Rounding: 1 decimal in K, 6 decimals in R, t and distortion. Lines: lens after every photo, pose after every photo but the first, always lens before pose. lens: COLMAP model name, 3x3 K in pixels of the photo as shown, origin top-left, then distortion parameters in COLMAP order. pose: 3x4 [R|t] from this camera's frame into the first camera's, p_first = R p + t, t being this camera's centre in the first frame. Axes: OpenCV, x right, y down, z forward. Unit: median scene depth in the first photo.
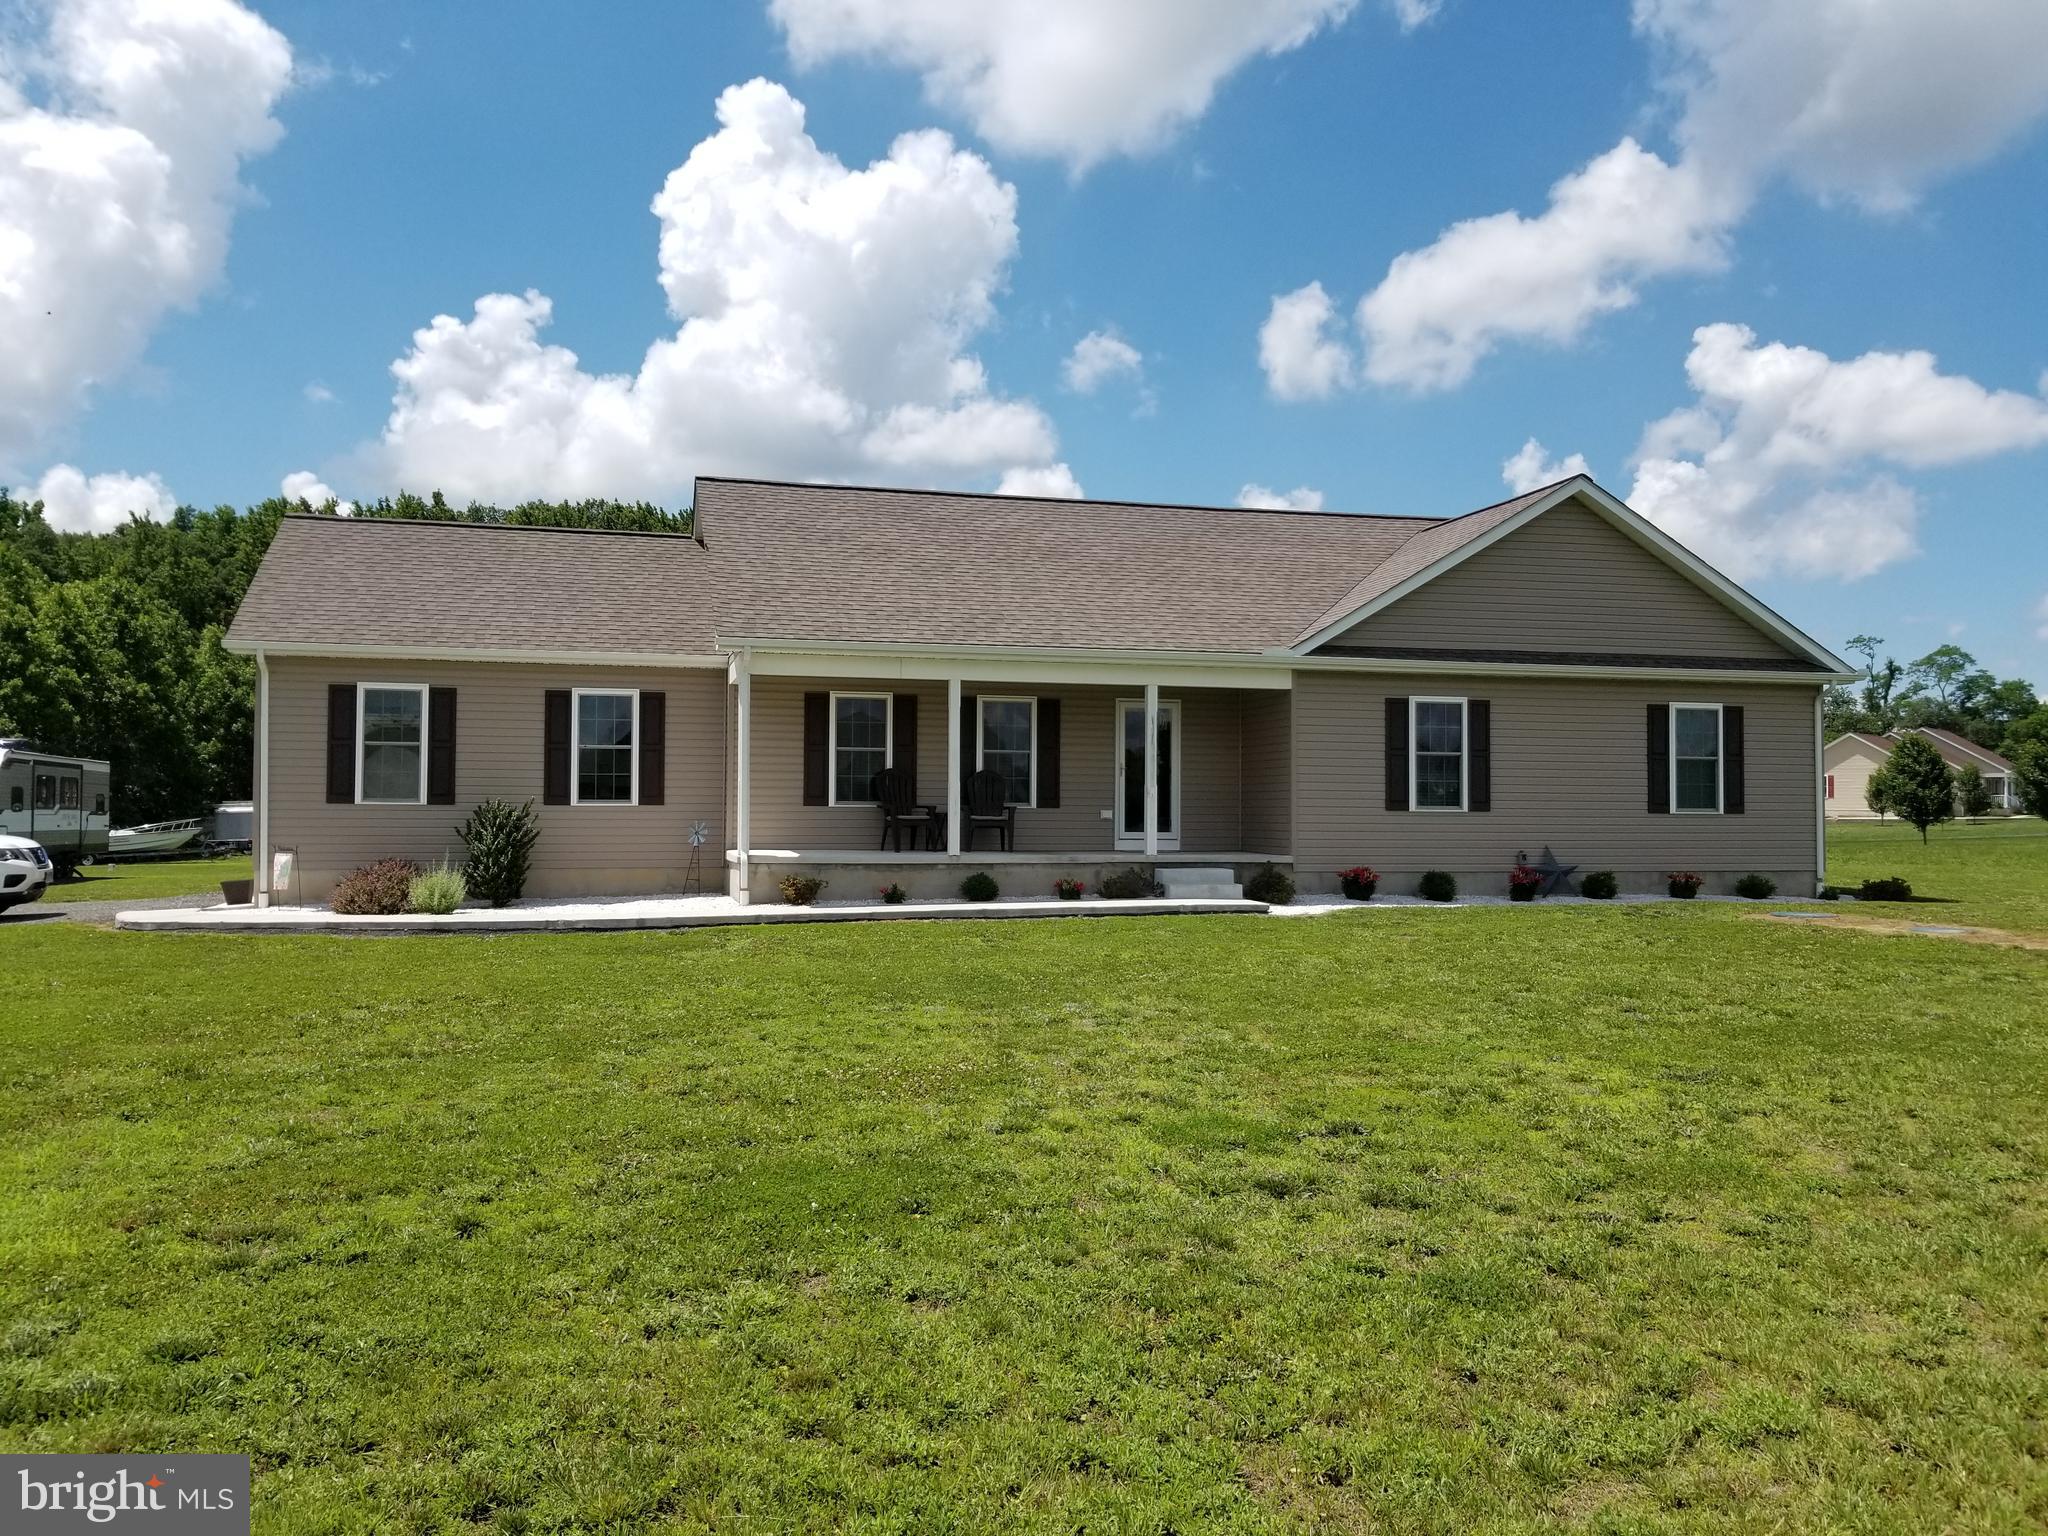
lens RADIAL K [[1610.1, 0, 1017.4], [0, 1610.1, 796.6], [0, 0, 1]] dist [0.080791, -0.144931]
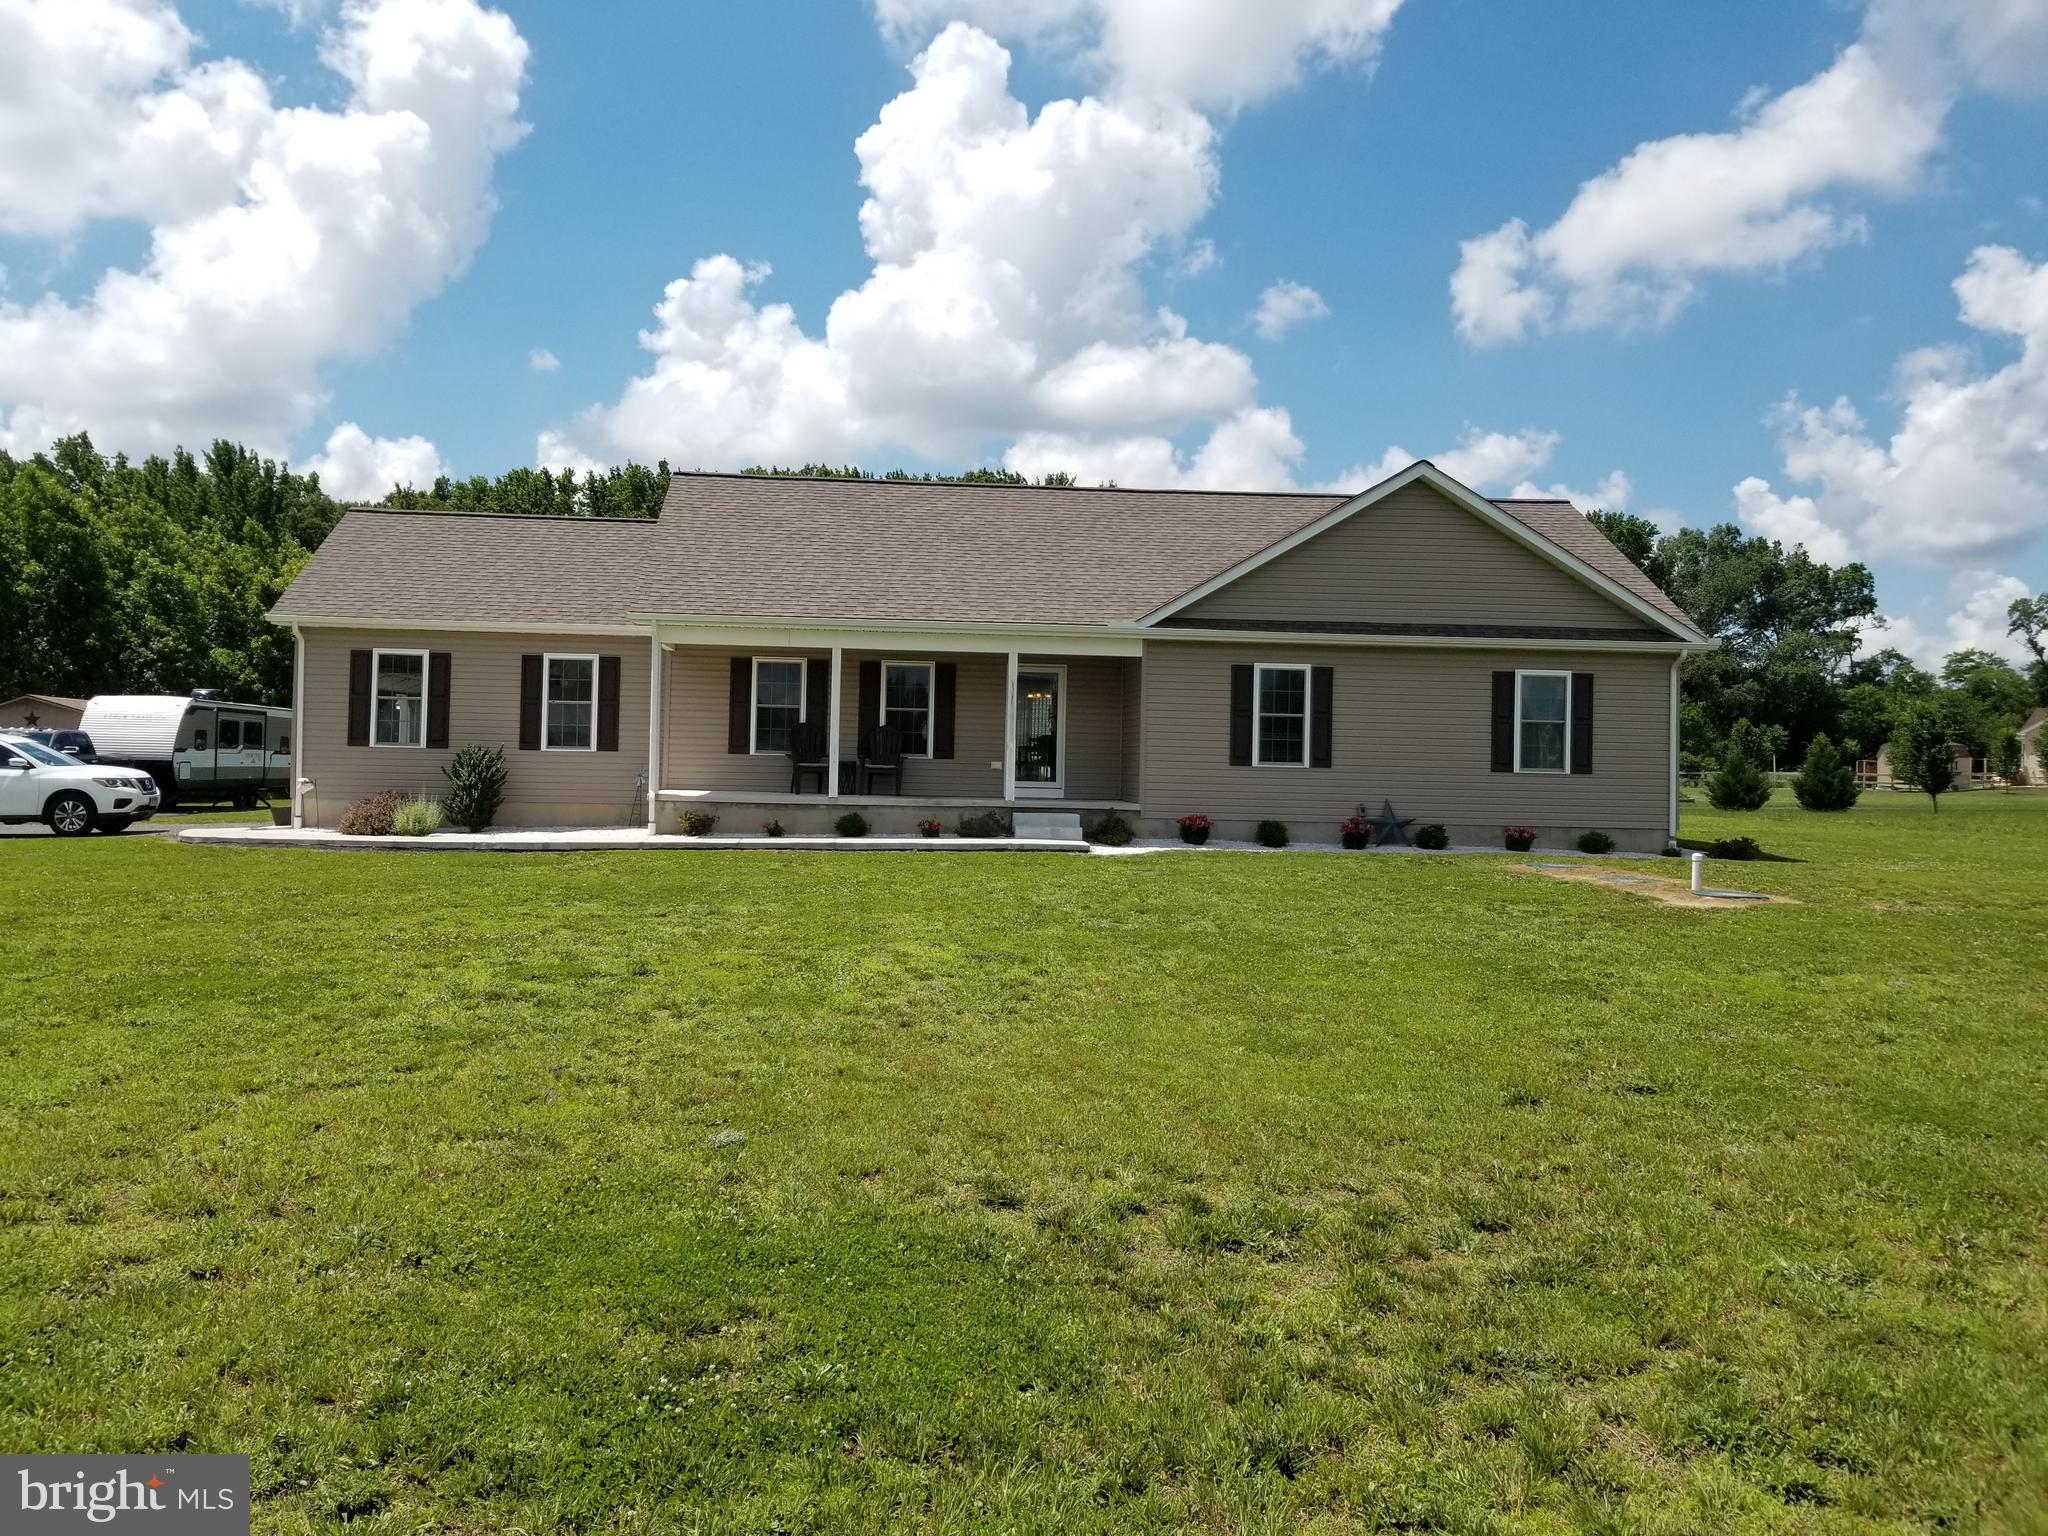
lens RADIAL K [[1614.4, 0, 981.0], [0, 1614.4, 774.1], [0, 0, 1]] dist [0.084994, -0.148259]
pose [[0.984288, 0.016667, -0.175782, 0.254950], [-0.014056, 0.999772, 0.016092, -0.001059], [0.176010, -0.013369, 0.984298, -0.132079]]
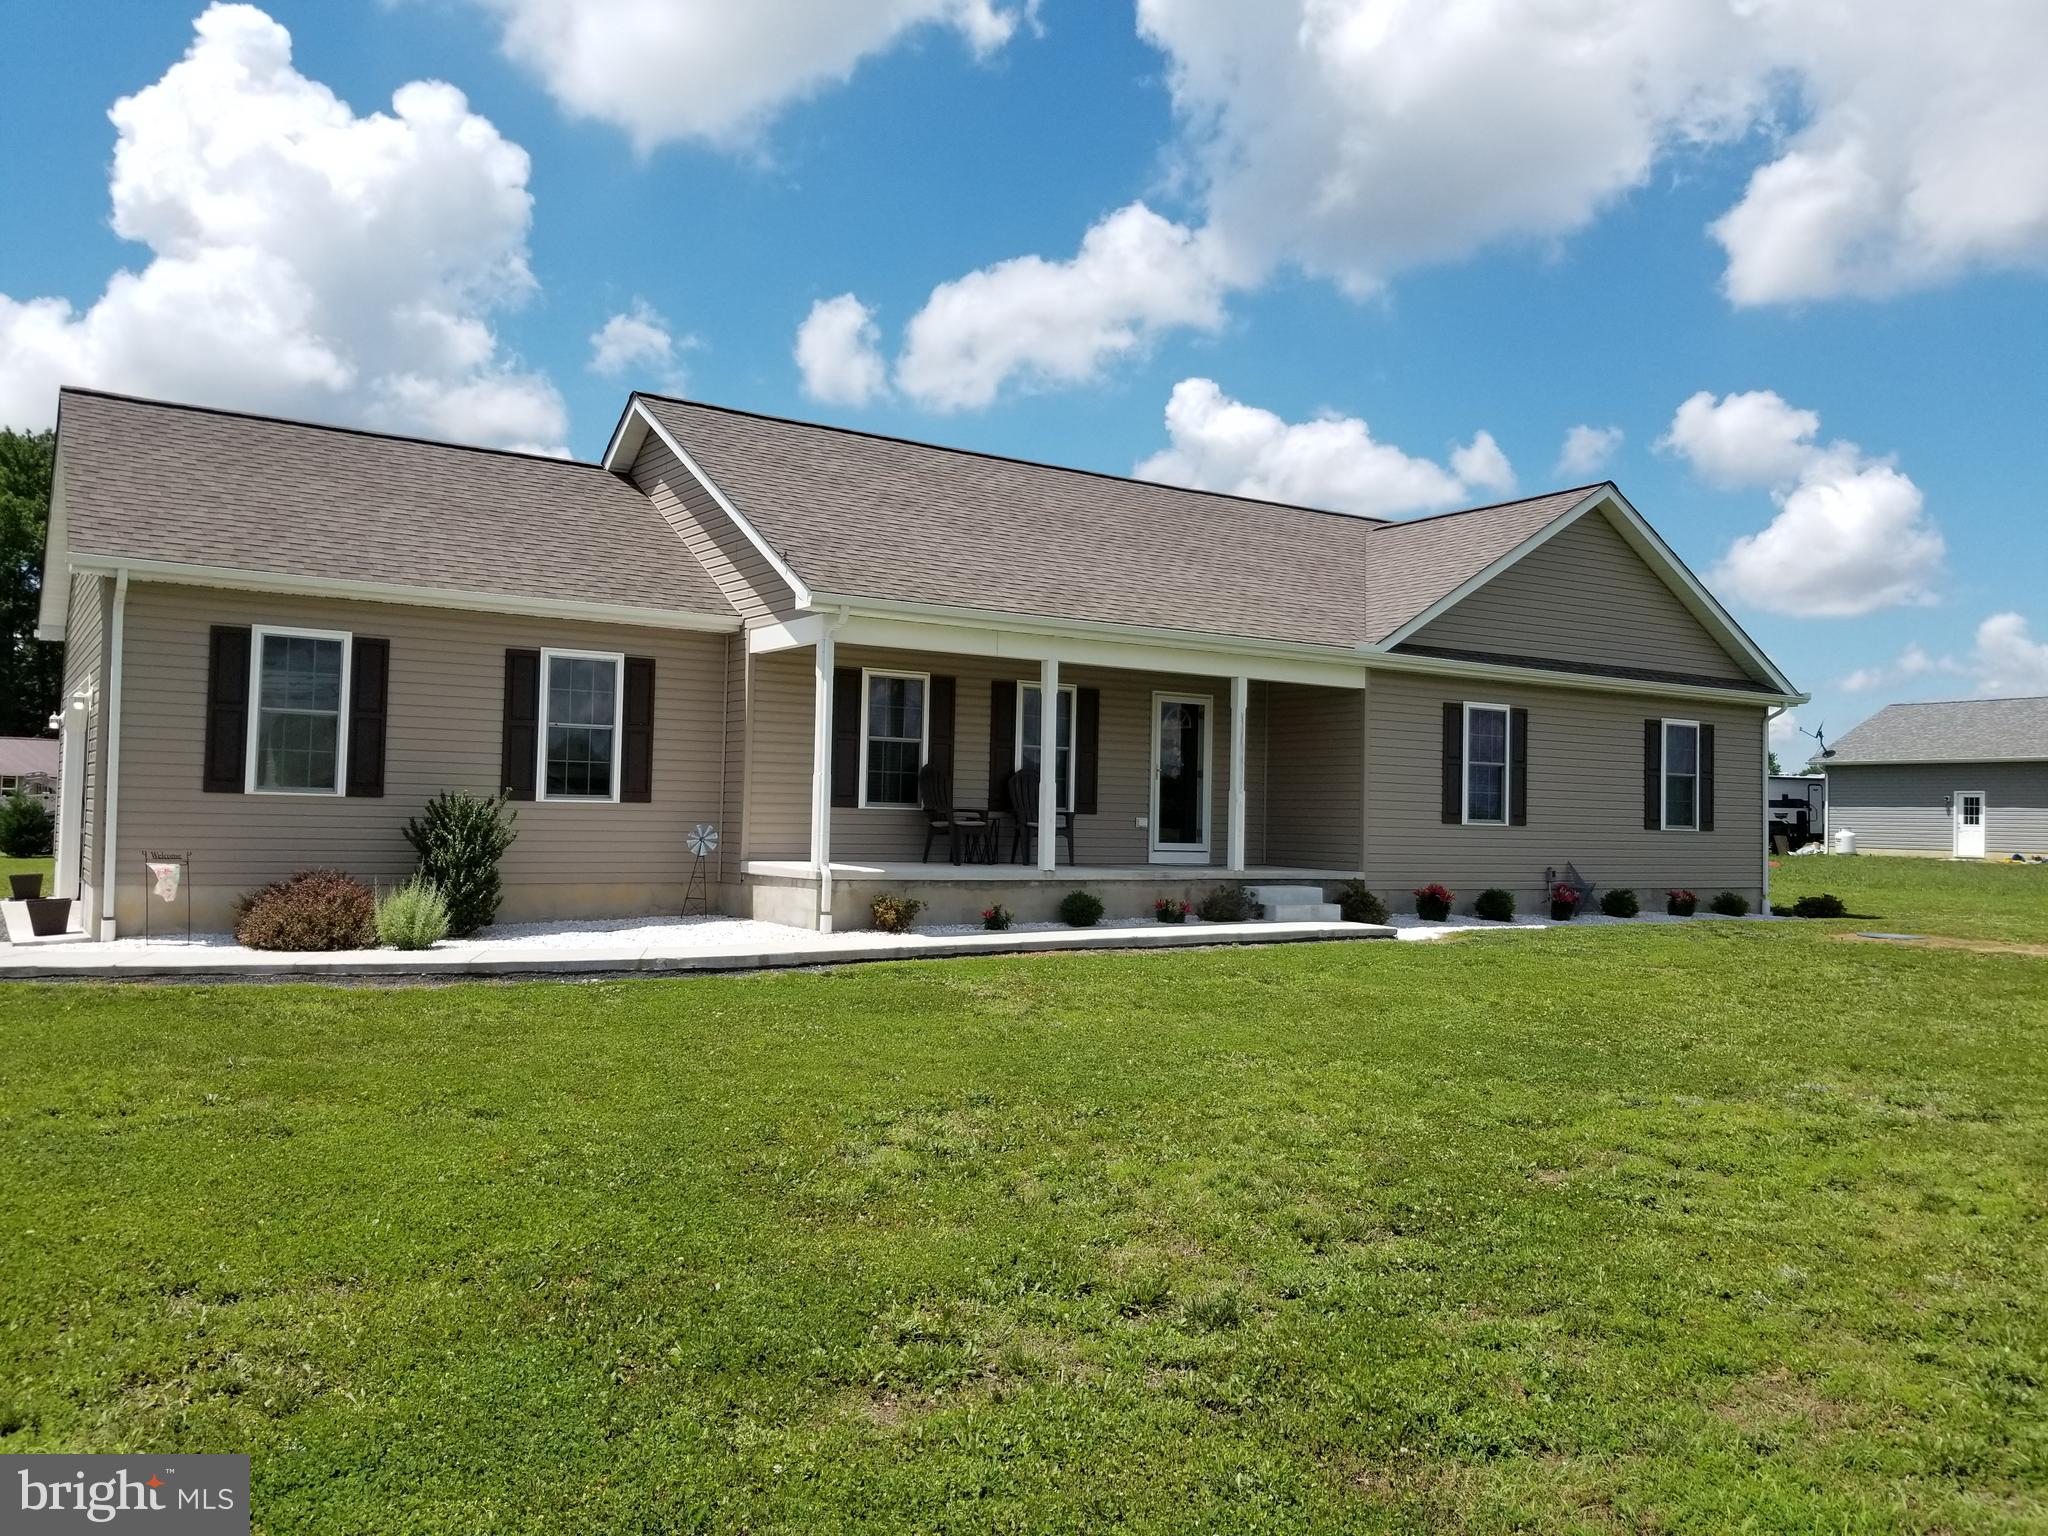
lens RADIAL K [[1583.8, 0, 1024.0], [0, 1583.8, 768.0], [0, 0, 1]] dist [0.073058, -0.135954]
pose [[0.946903, 0.025839, 0.320480, -0.292930], [-0.019800, 0.999560, -0.022088, 0.001810], [-0.320909, 0.014570, 0.946998, 0.211639]]
